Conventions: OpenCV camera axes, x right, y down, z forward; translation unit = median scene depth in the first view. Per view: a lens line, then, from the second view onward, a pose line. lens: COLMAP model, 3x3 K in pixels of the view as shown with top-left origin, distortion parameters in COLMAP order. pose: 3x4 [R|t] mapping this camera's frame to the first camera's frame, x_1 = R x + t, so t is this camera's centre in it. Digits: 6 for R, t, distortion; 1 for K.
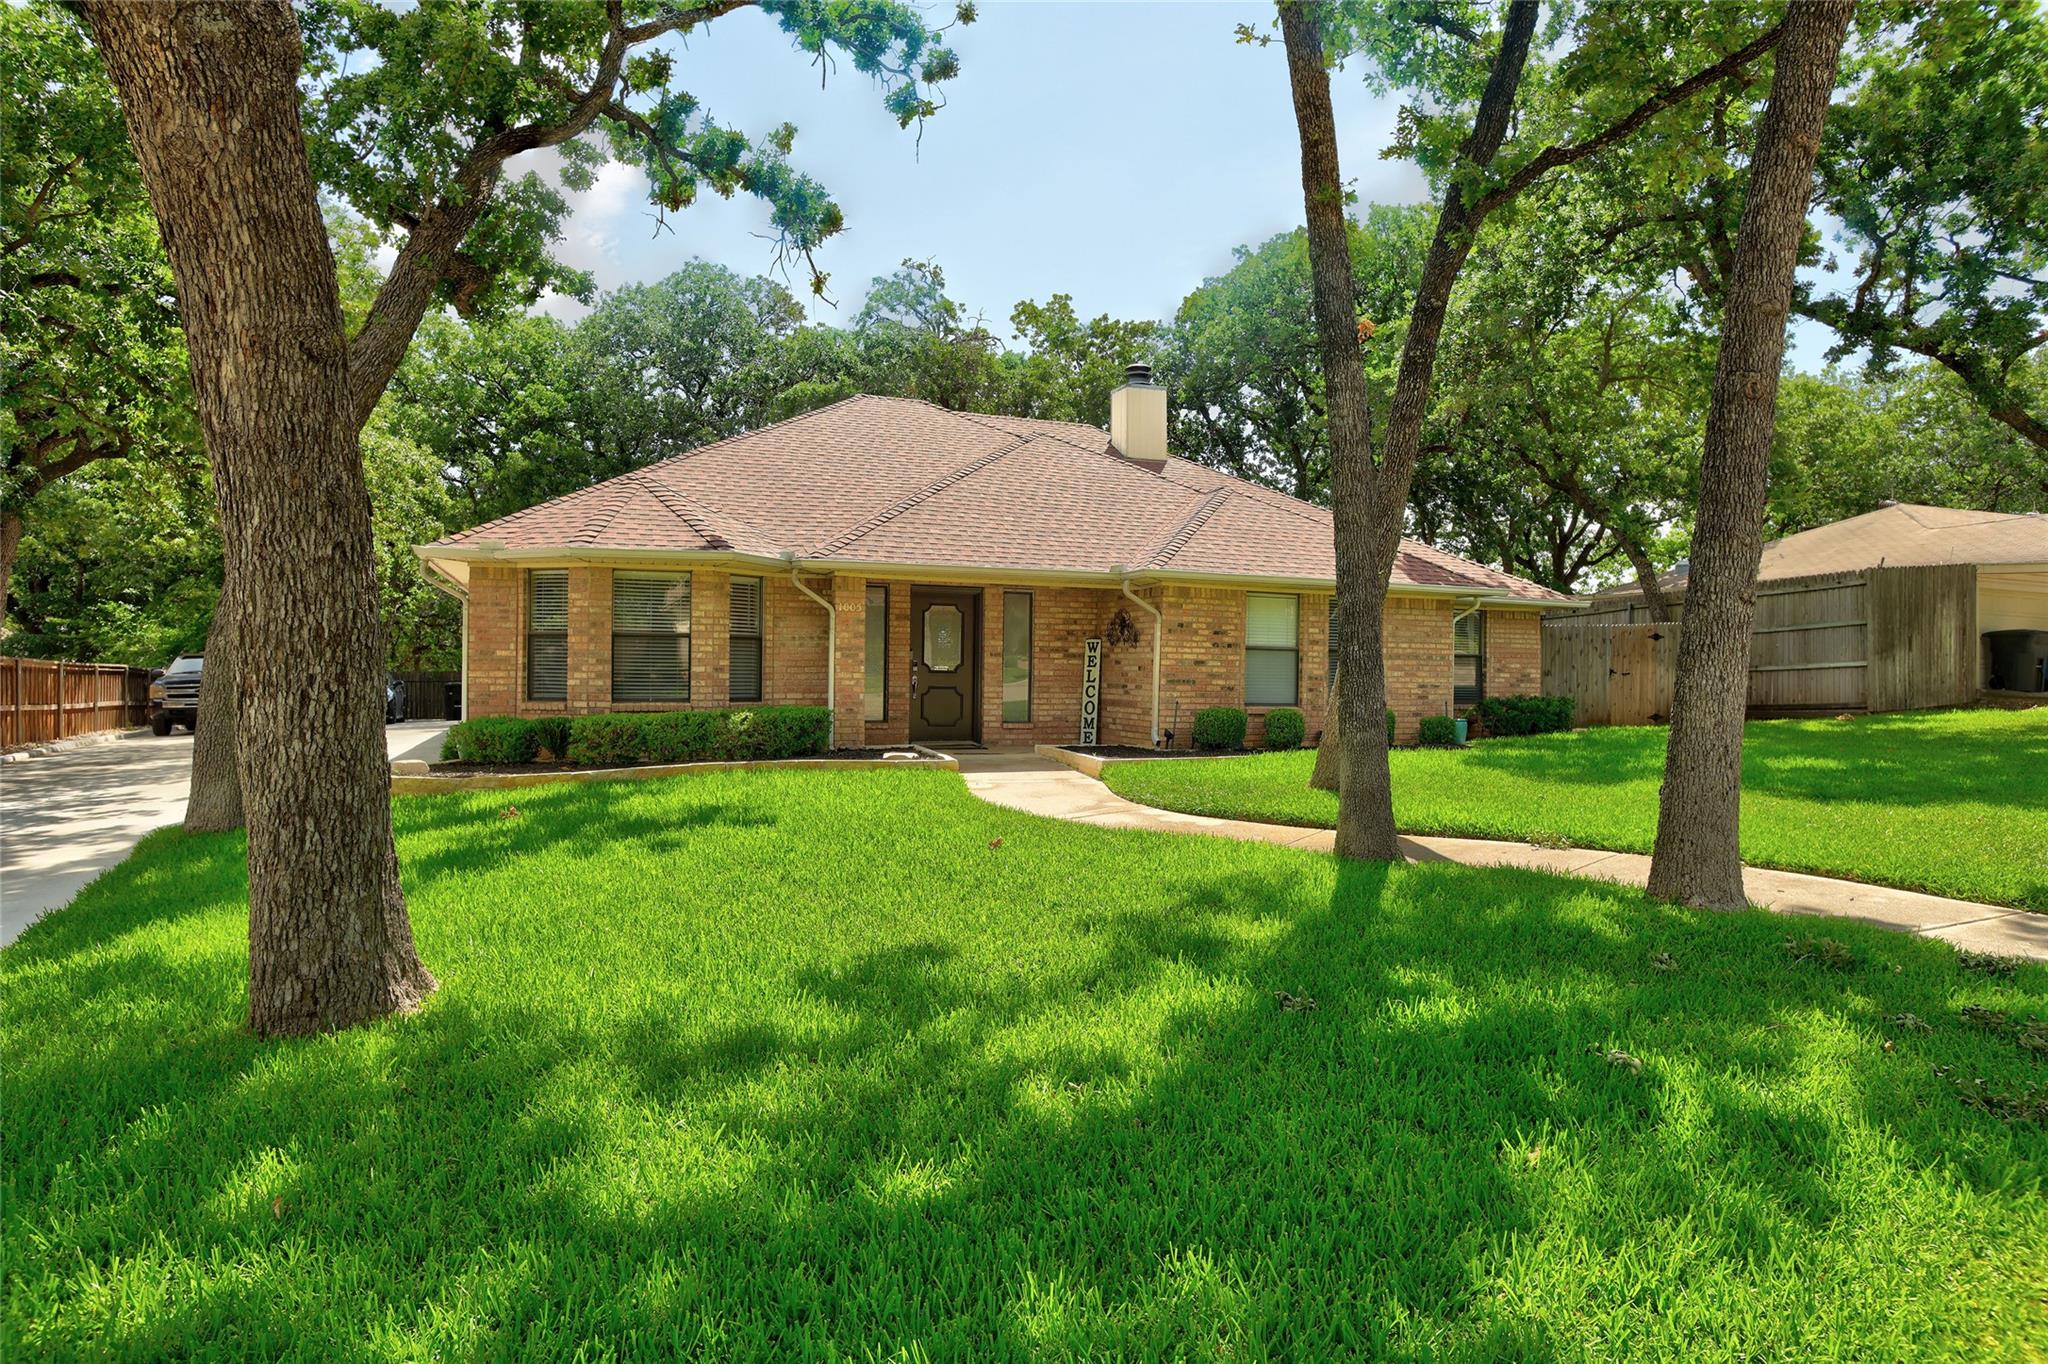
lens RADIAL K [[1176.9, 0, 1025.7], [0, 1176.9, 684.0], [0, 0, 1]] dist [-0.037313, 0.024767]
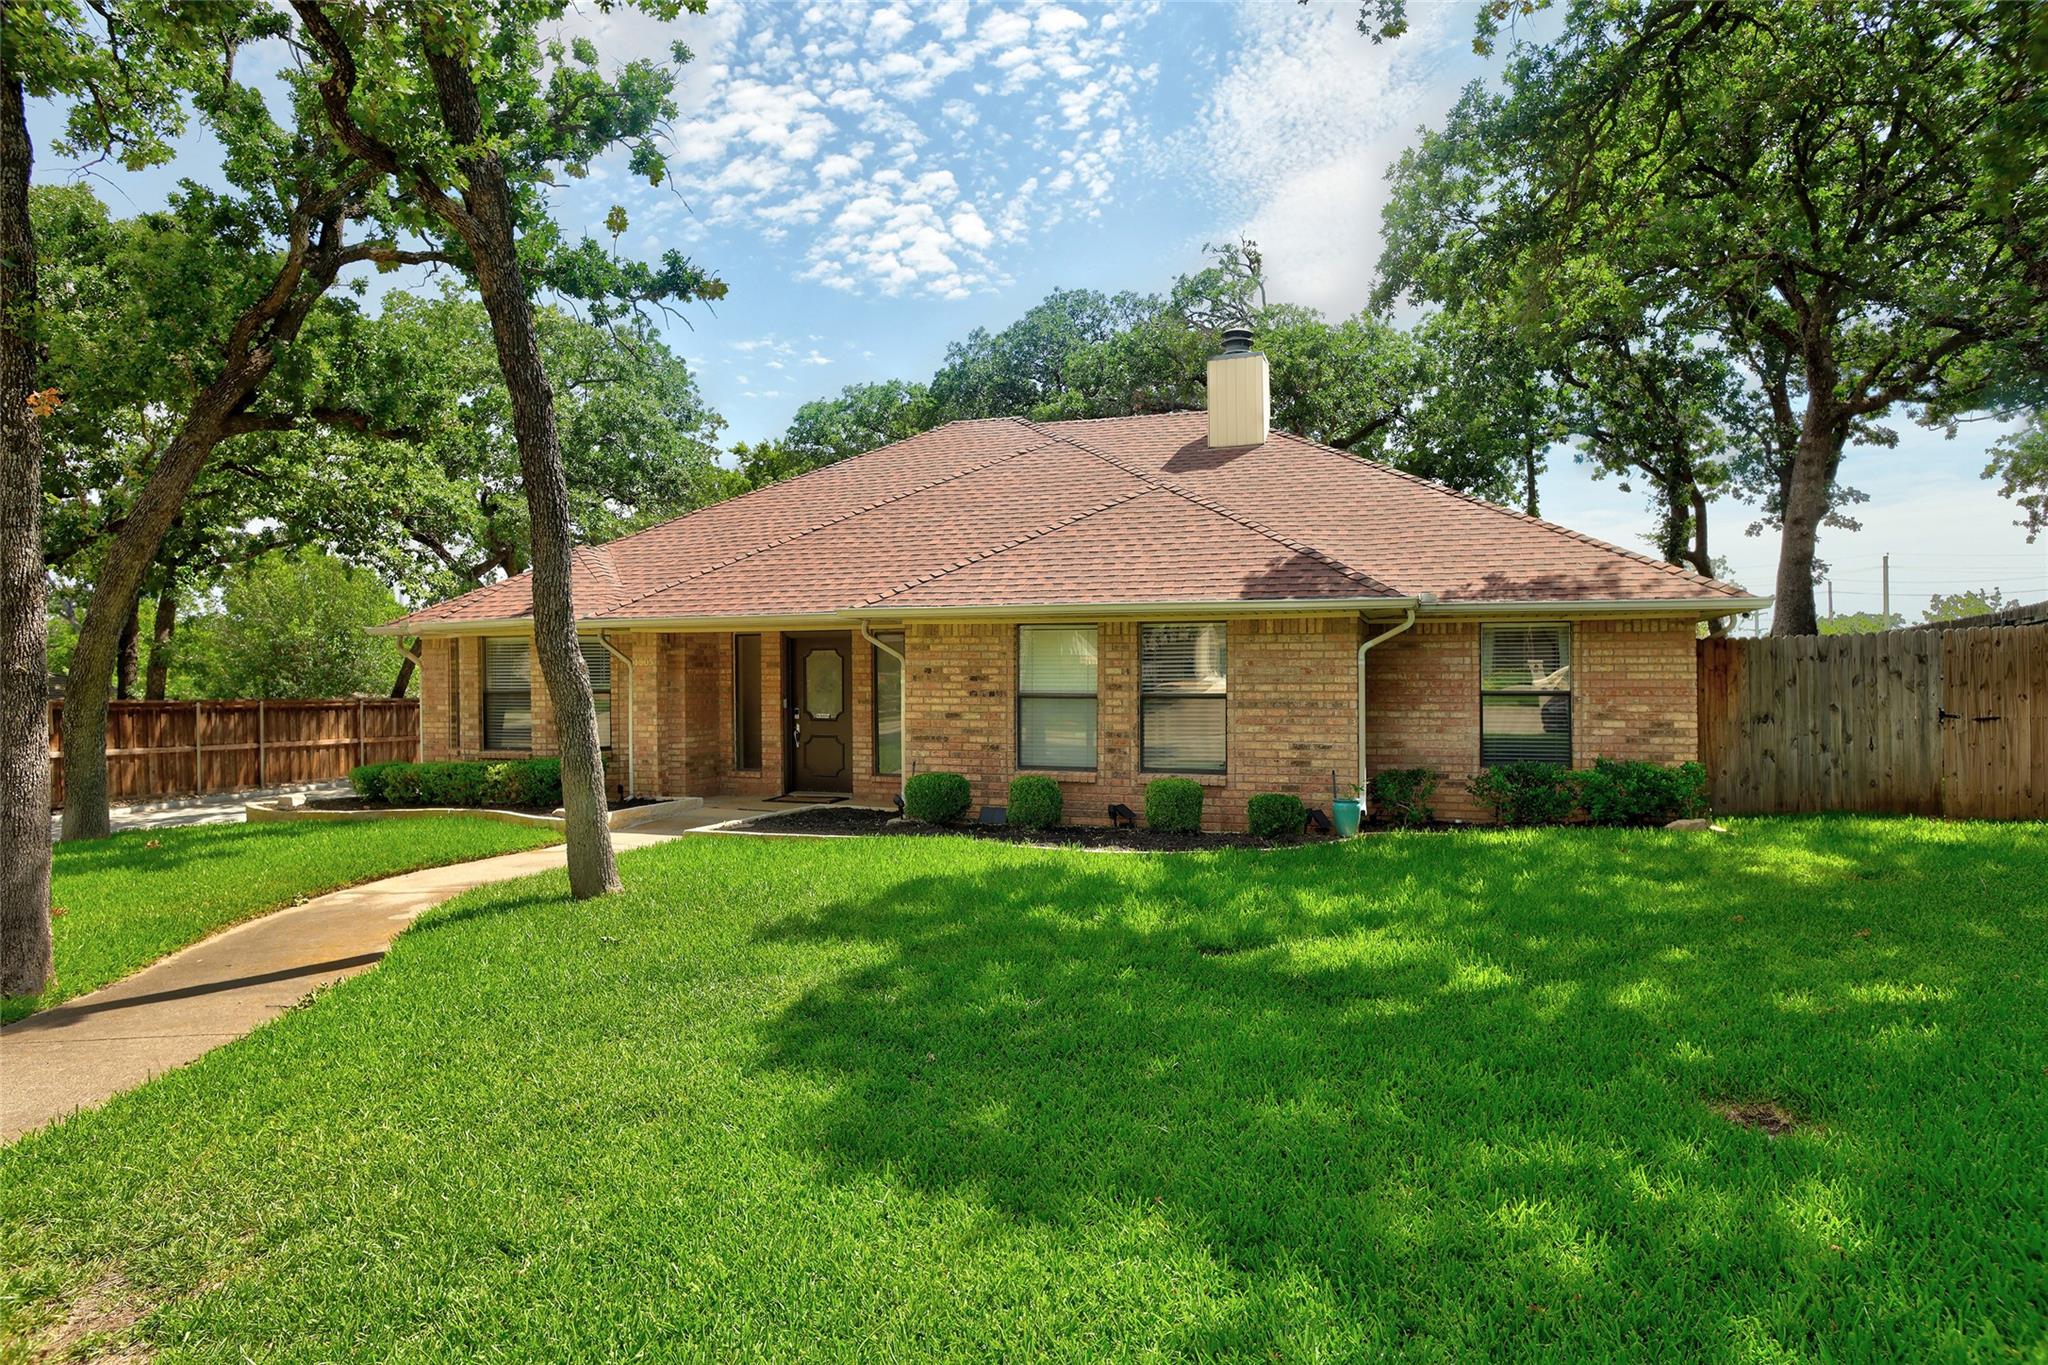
lens RADIAL K [[1176.9, 0, 1024.3], [0, 1176.9, 682.2], [0, 0, 1]] dist [-0.037313, 0.024767]
pose [[0.750791, -0.010477, -0.660457, 0.710632], [0.008918, 0.999944, -0.005725, -0.035260], [0.660480, -0.001592, 0.750842, 0.406285]]
